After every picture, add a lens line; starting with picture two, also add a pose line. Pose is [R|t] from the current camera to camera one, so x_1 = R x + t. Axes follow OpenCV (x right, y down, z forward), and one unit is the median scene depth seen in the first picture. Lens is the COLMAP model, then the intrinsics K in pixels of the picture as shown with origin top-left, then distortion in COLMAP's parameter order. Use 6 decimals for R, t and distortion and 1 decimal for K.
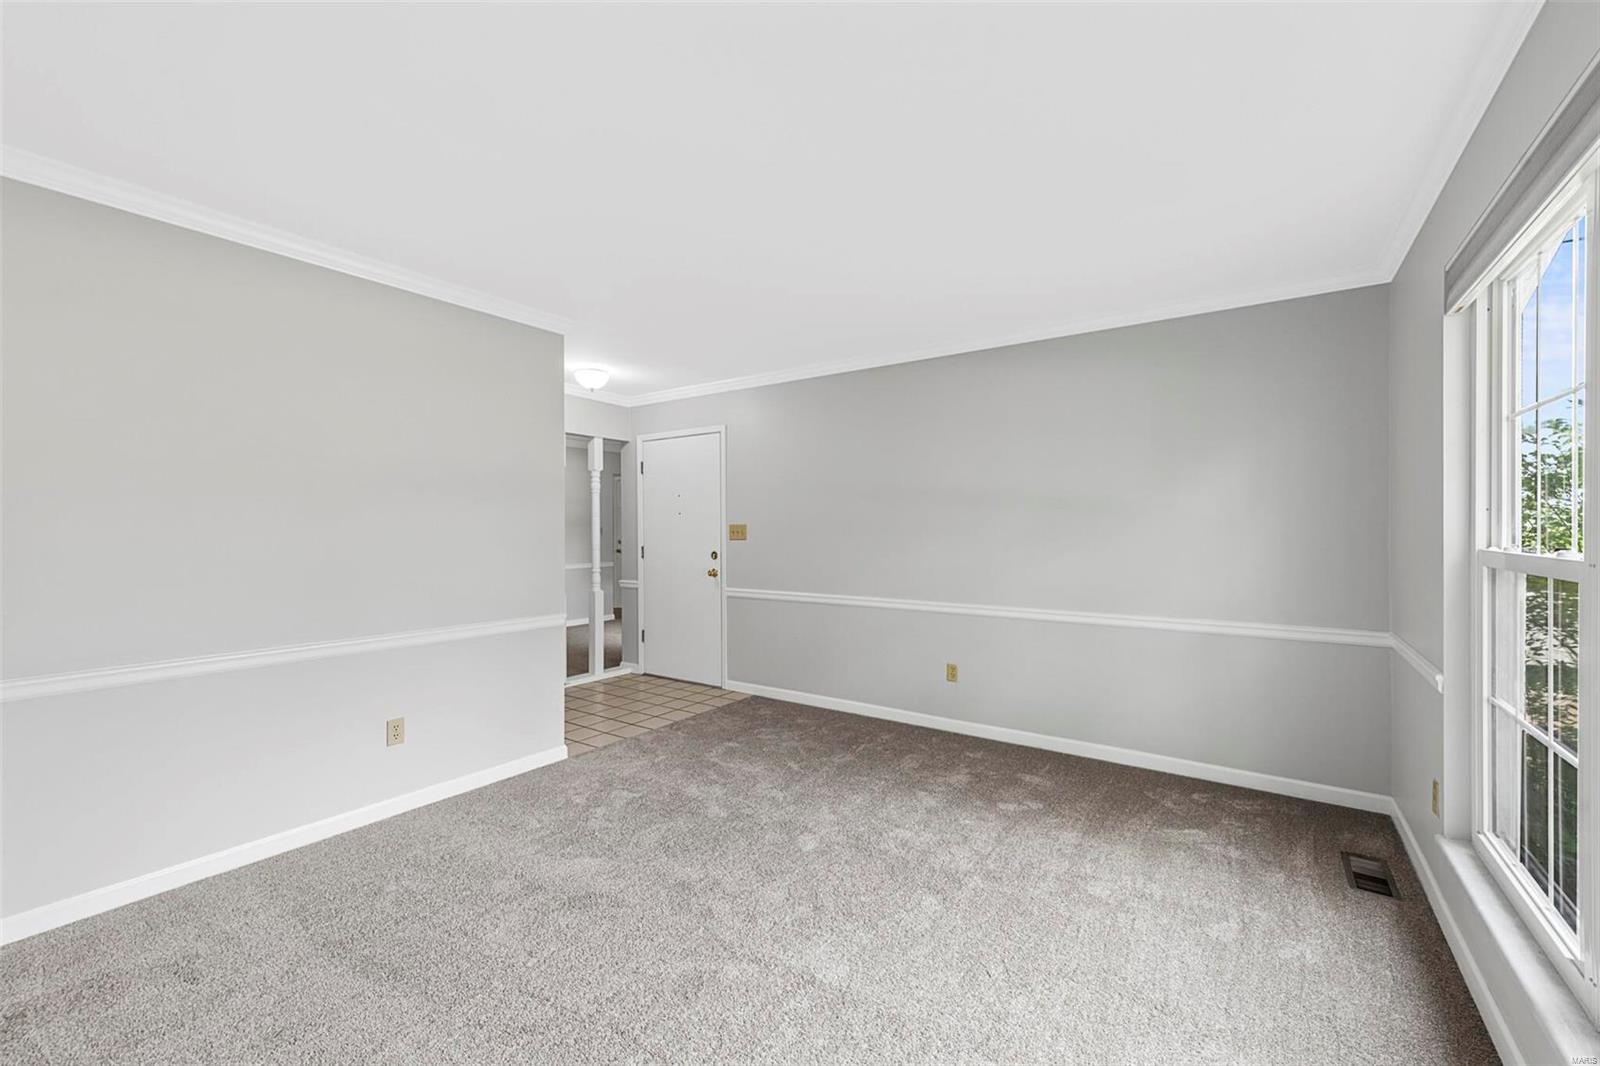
lens RADIAL K [[632.8, 0, 802.3], [0, 632.8, 521.0], [0, 0, 1]] dist [0.000580, 0.000028]
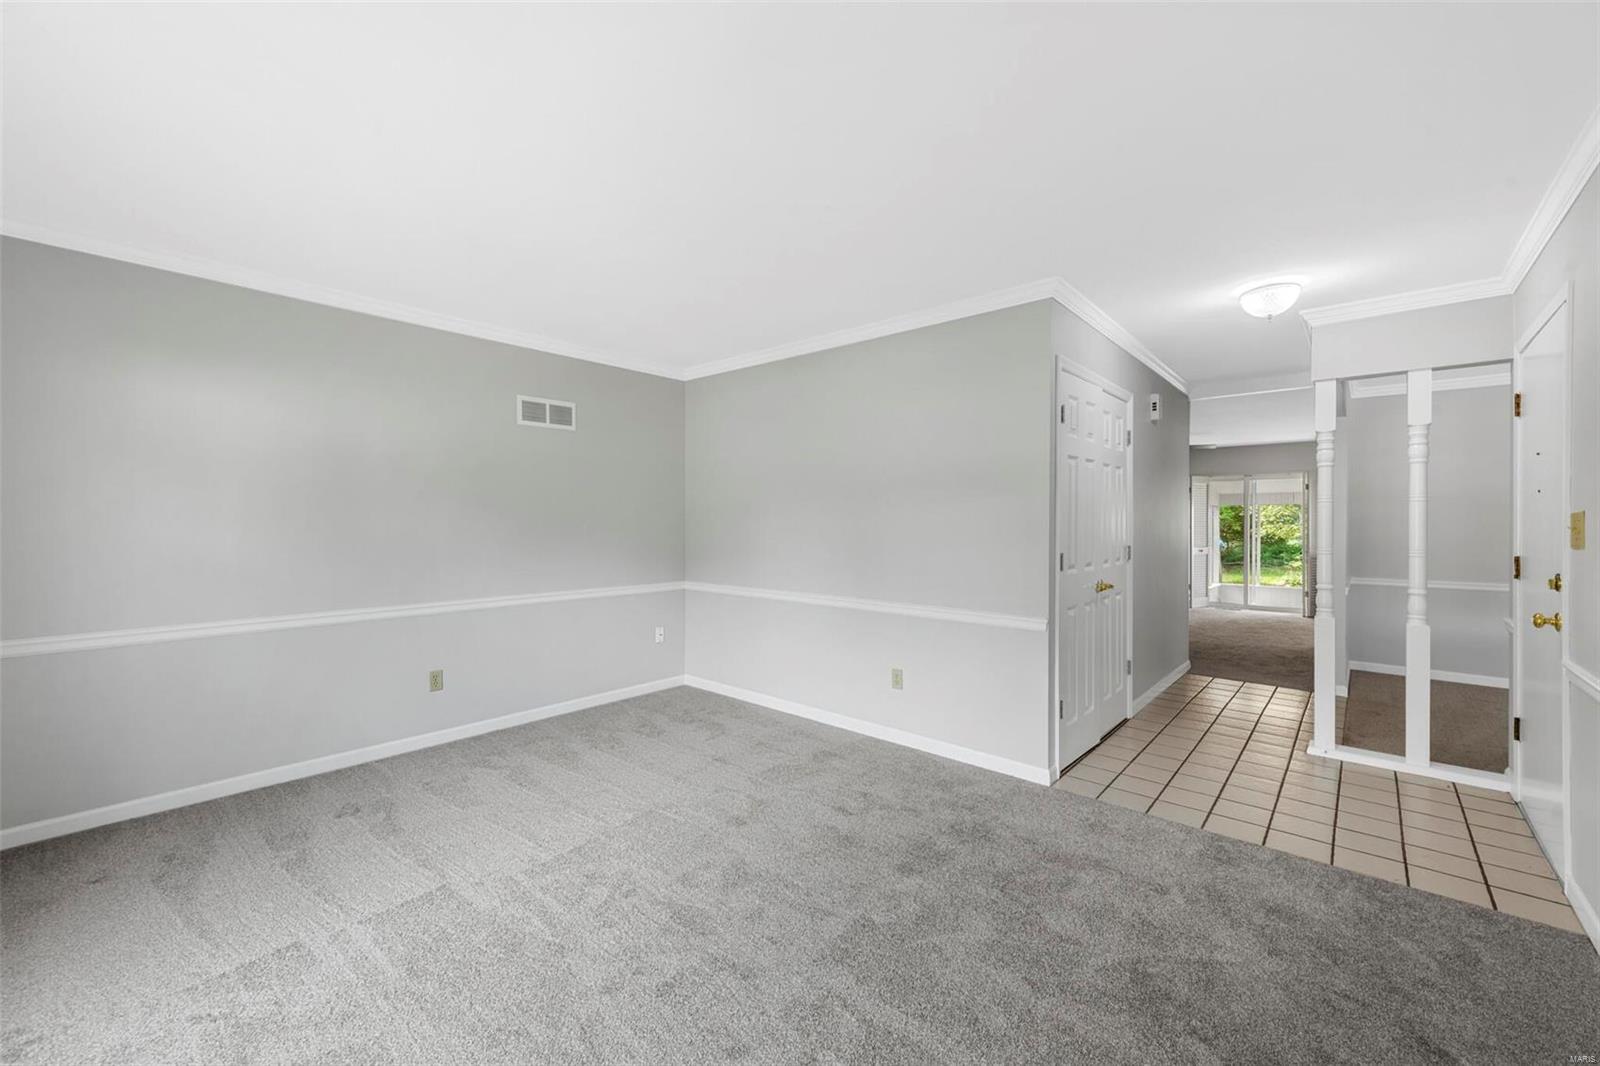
lens RADIAL K [[632.8, 0, 802.3], [0, 632.8, 521.0], [0, 0, 1]] dist [0.000580, 0.000028]
pose [[-0.111701, 0.000606, -0.993742, 0.371120], [0.009545, 0.999954, -0.000463, 0.006006], [0.993696, -0.009537, -0.111702, 0.540210]]
